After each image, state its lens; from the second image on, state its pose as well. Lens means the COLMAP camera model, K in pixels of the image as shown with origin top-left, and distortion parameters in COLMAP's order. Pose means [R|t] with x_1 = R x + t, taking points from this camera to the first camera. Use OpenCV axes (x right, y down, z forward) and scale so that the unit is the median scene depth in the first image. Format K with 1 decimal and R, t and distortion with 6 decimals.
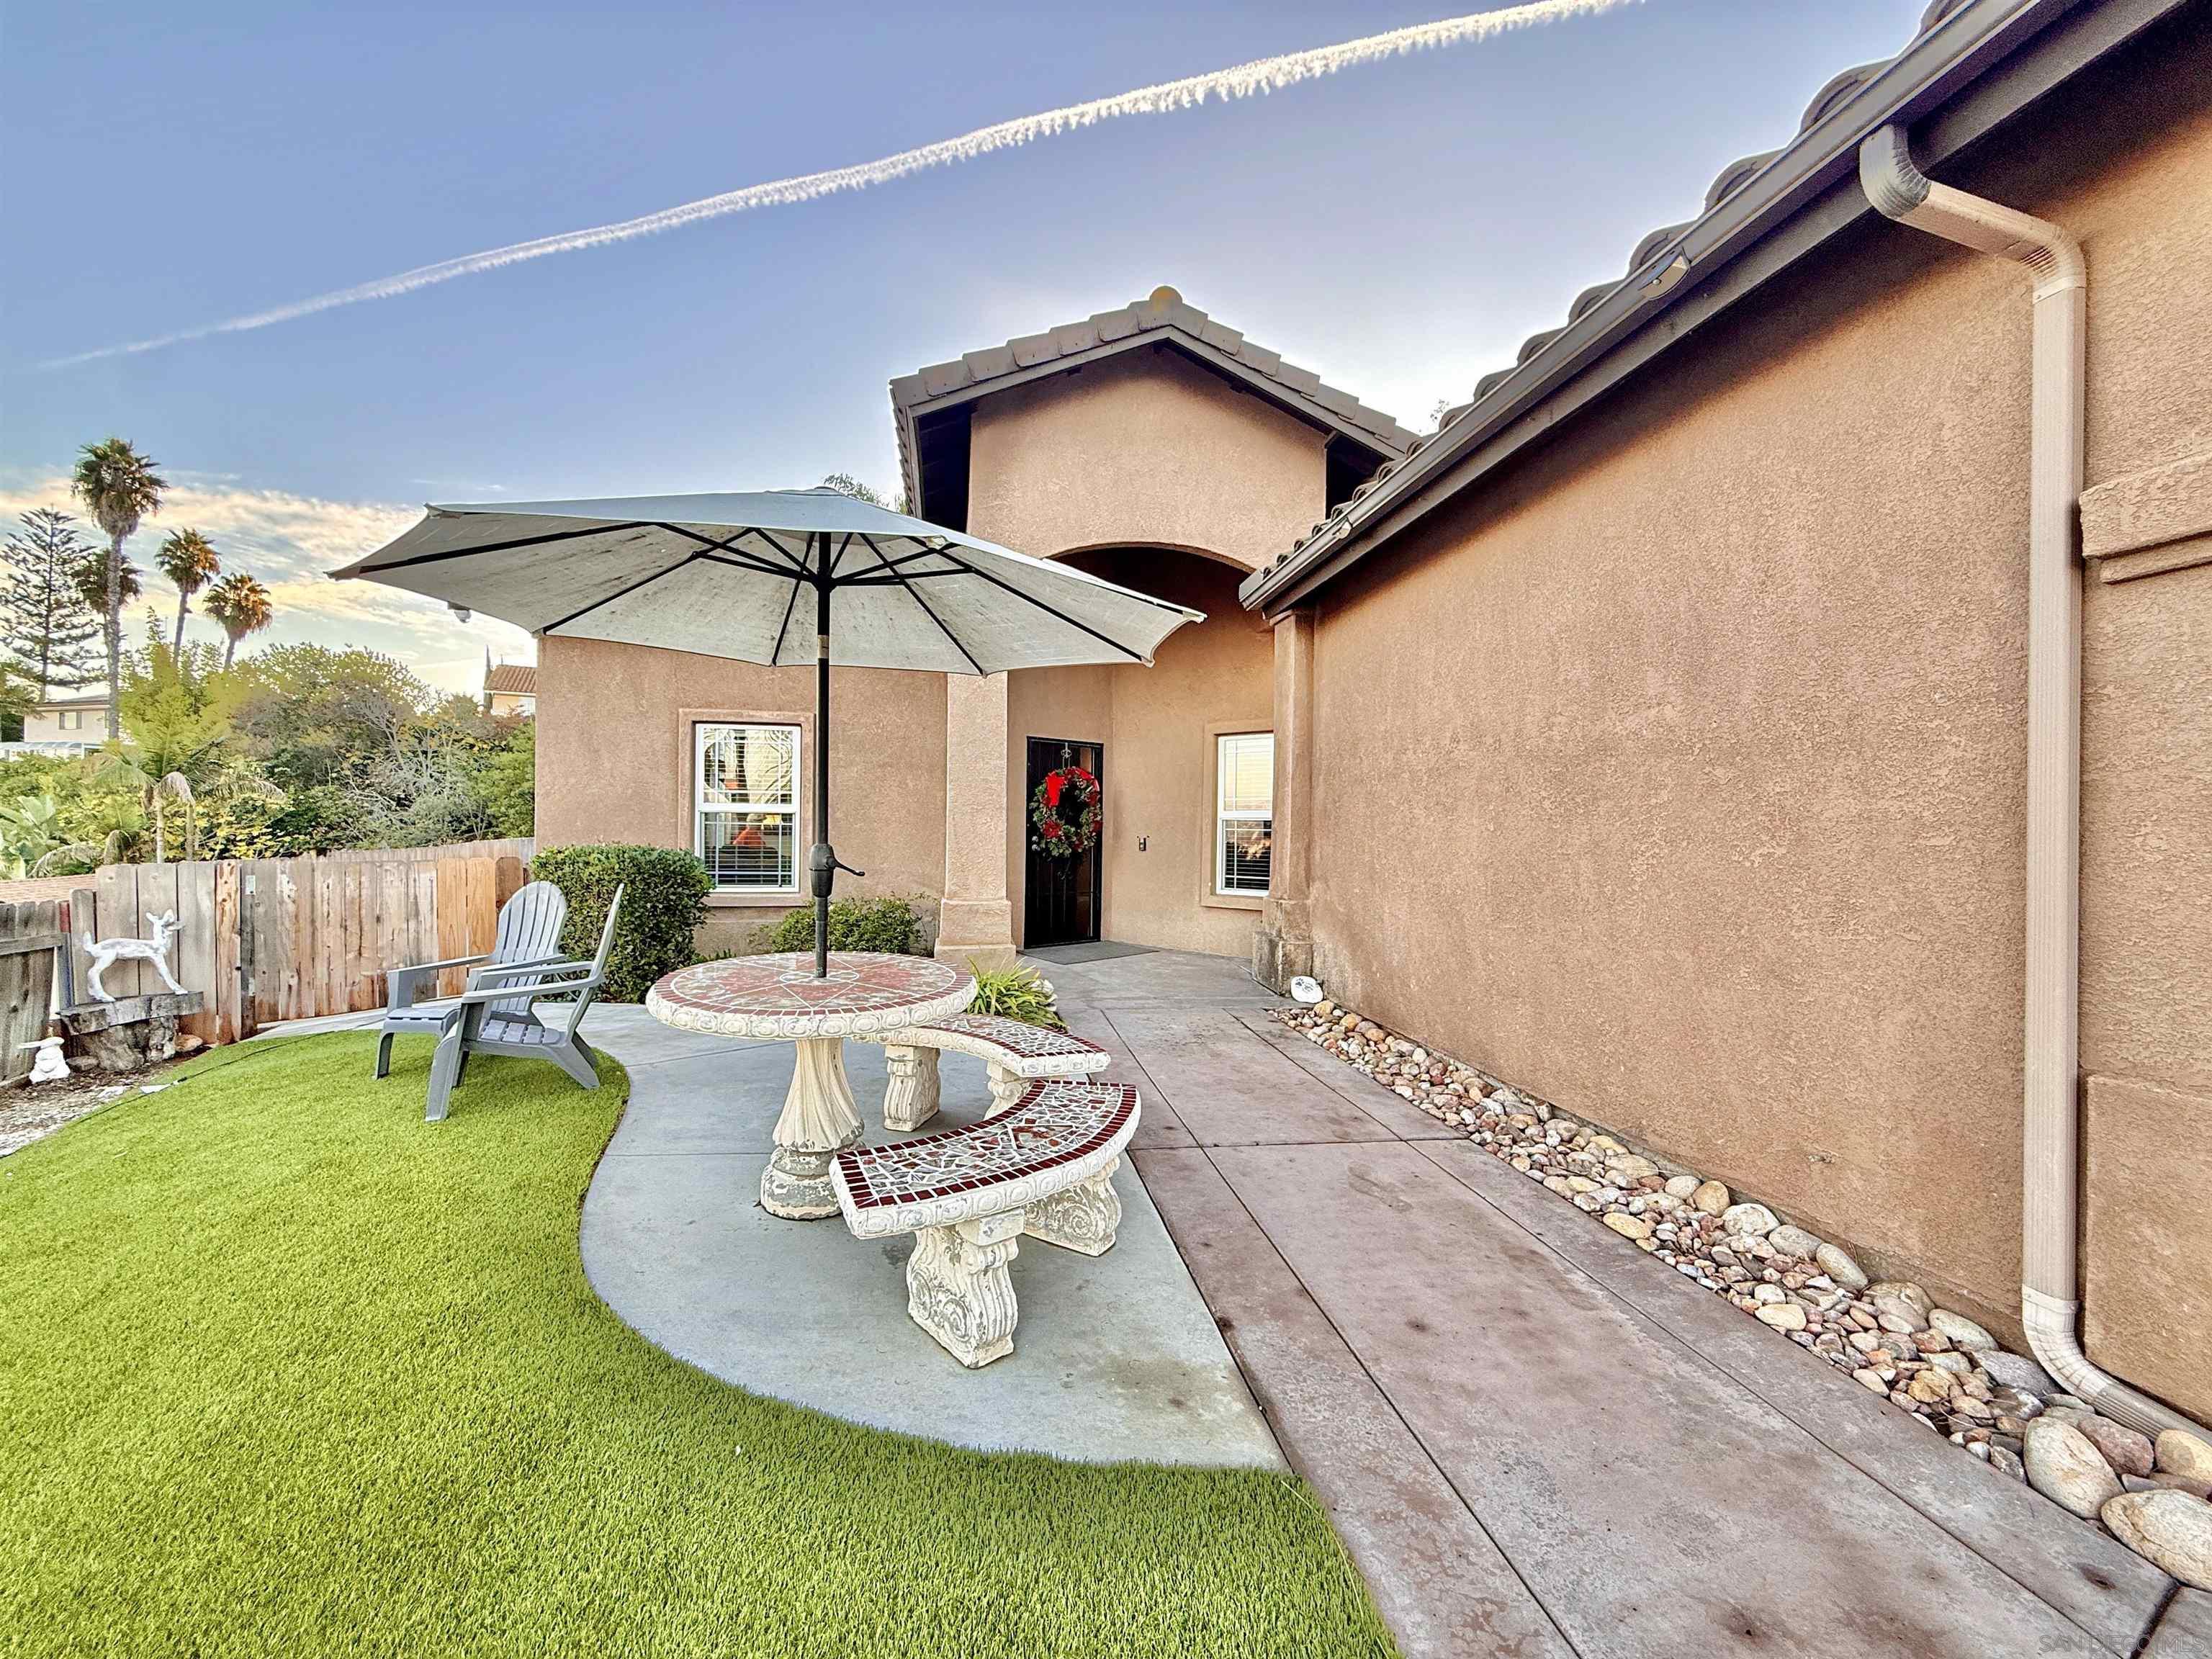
lens RADIAL K [[881.3, 0, 1097.7], [0, 881.3, 831.9], [0, 0, 1]] dist [0.000895, -0.000546]
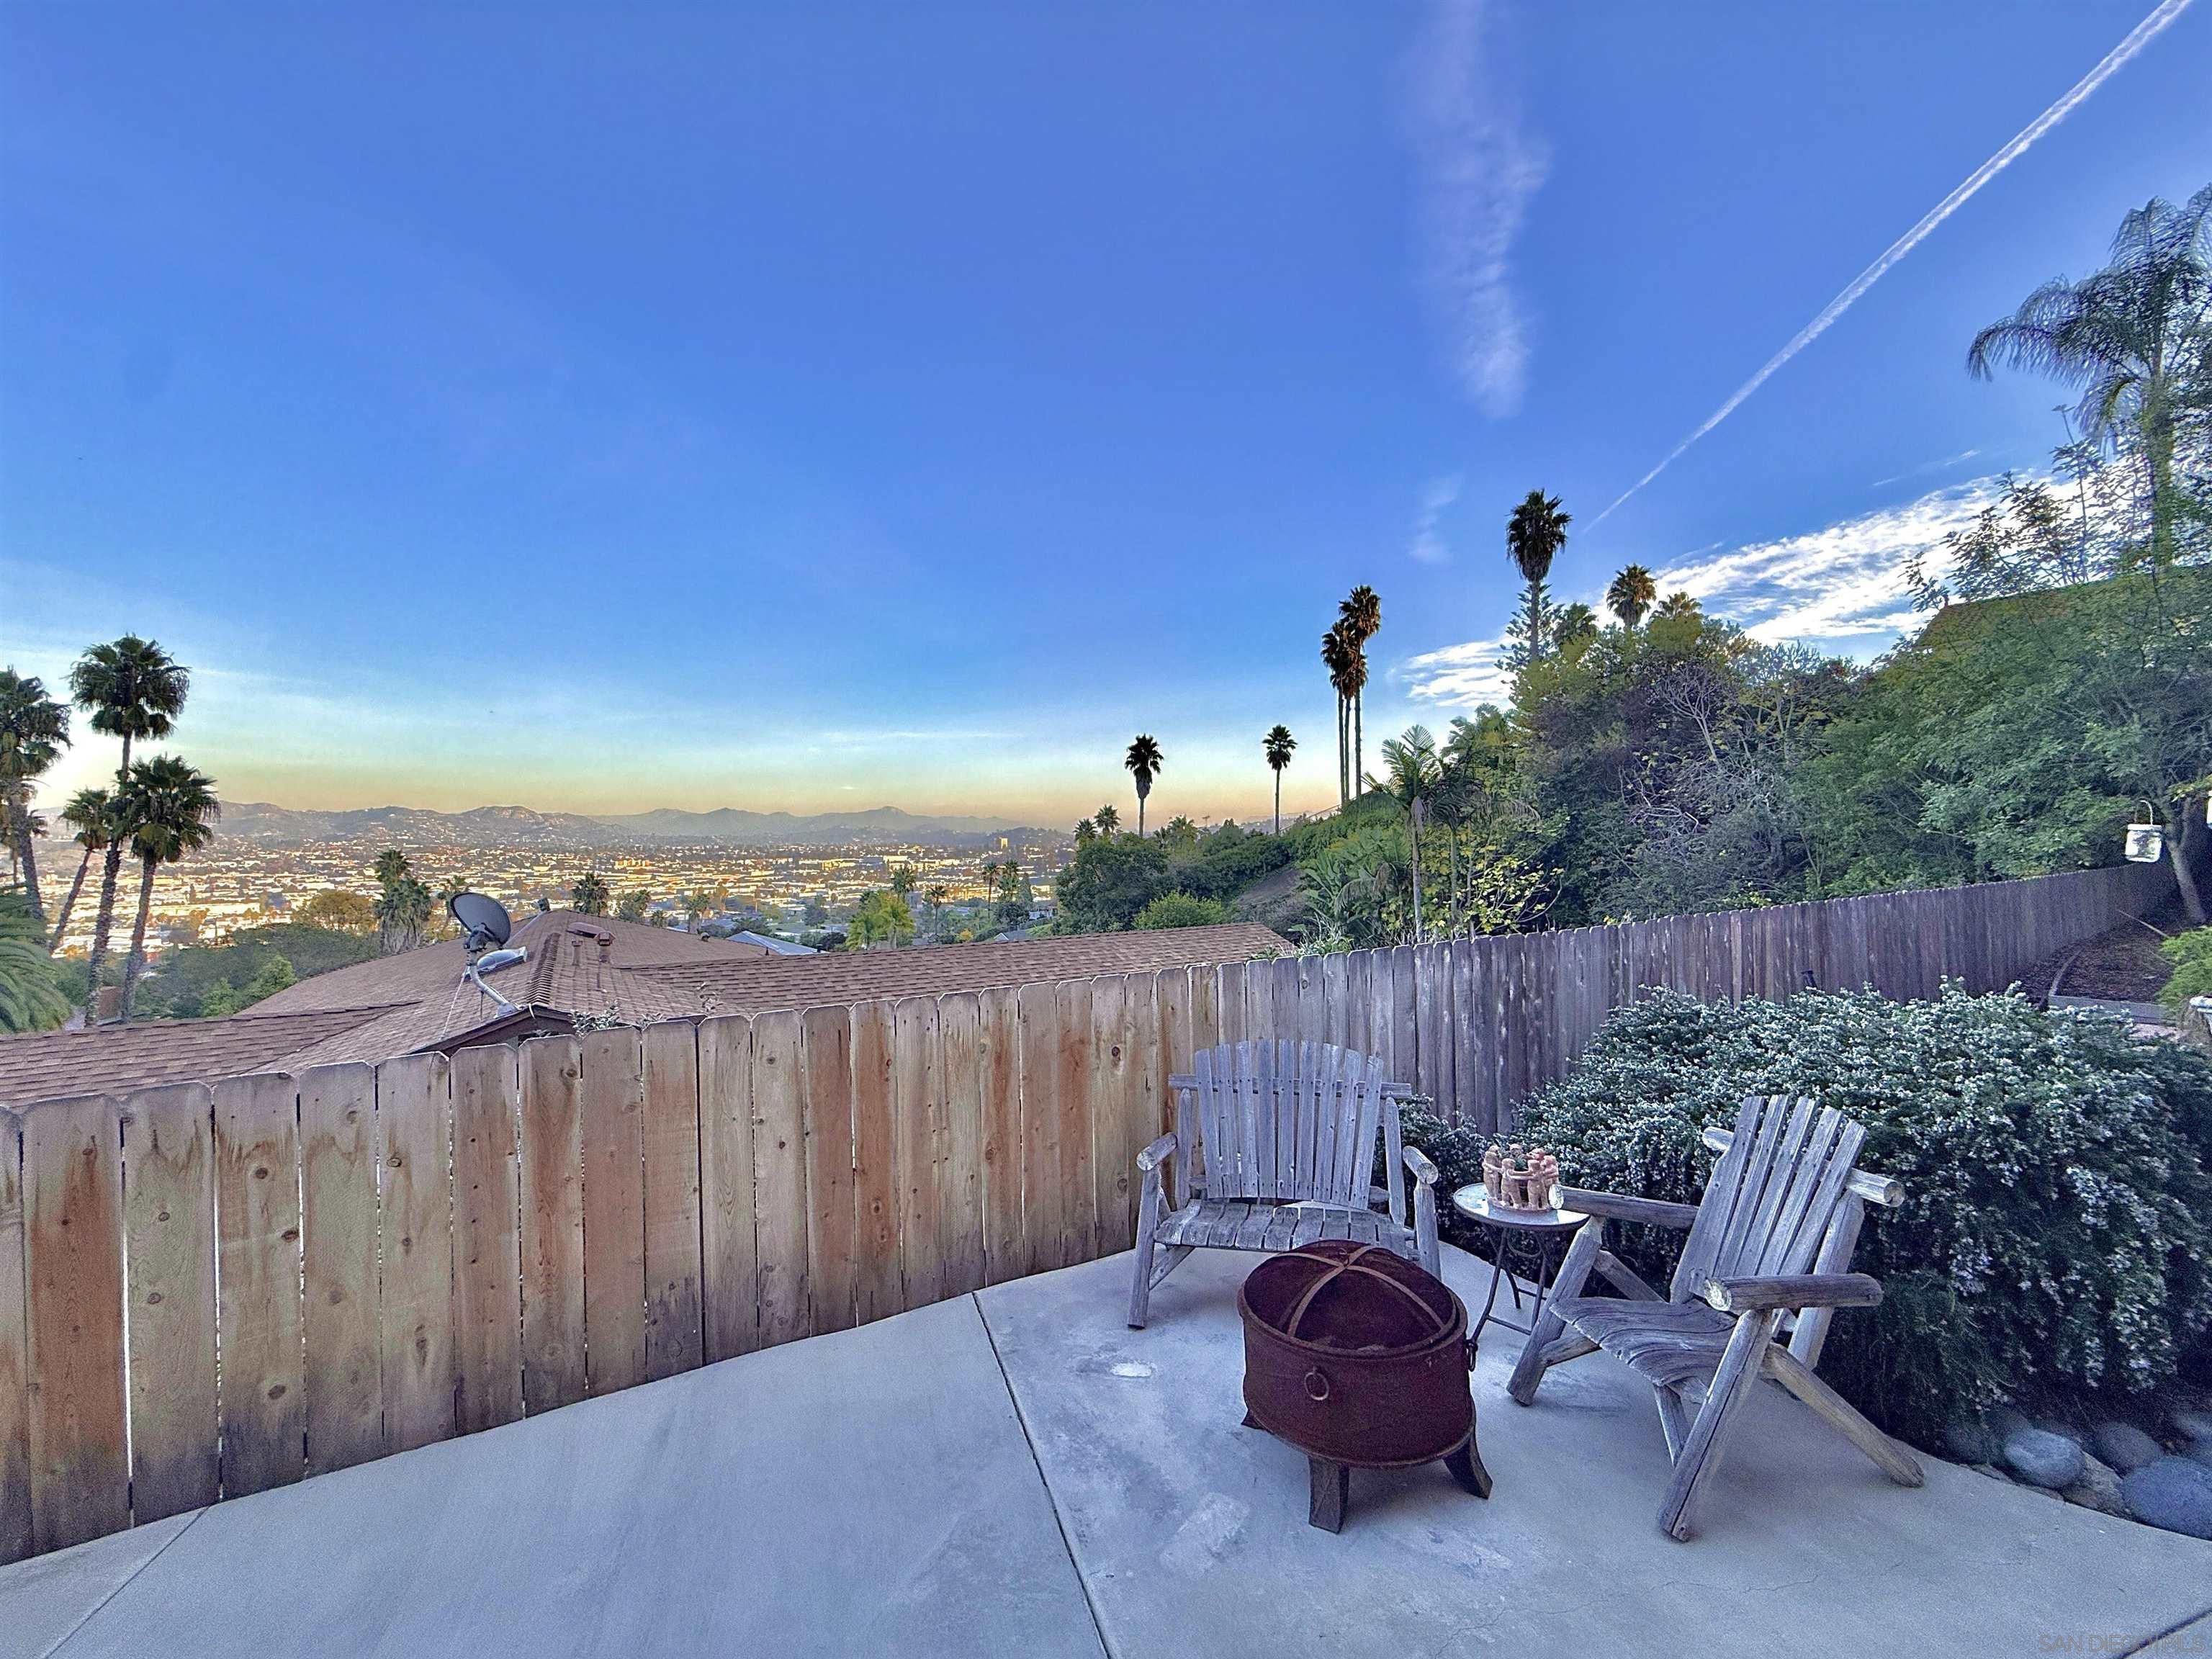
lens RADIAL K [[881.3, 0, 1098.5], [0, 881.3, 843.5], [0, 0, 1]] dist [0.000895, -0.000546]
pose [[0.147505, -0.009841, -0.989012, -0.829634], [0.008477, 0.999926, -0.008685, -0.062147], [0.989025, -0.007103, 0.147578, 2.035343]]
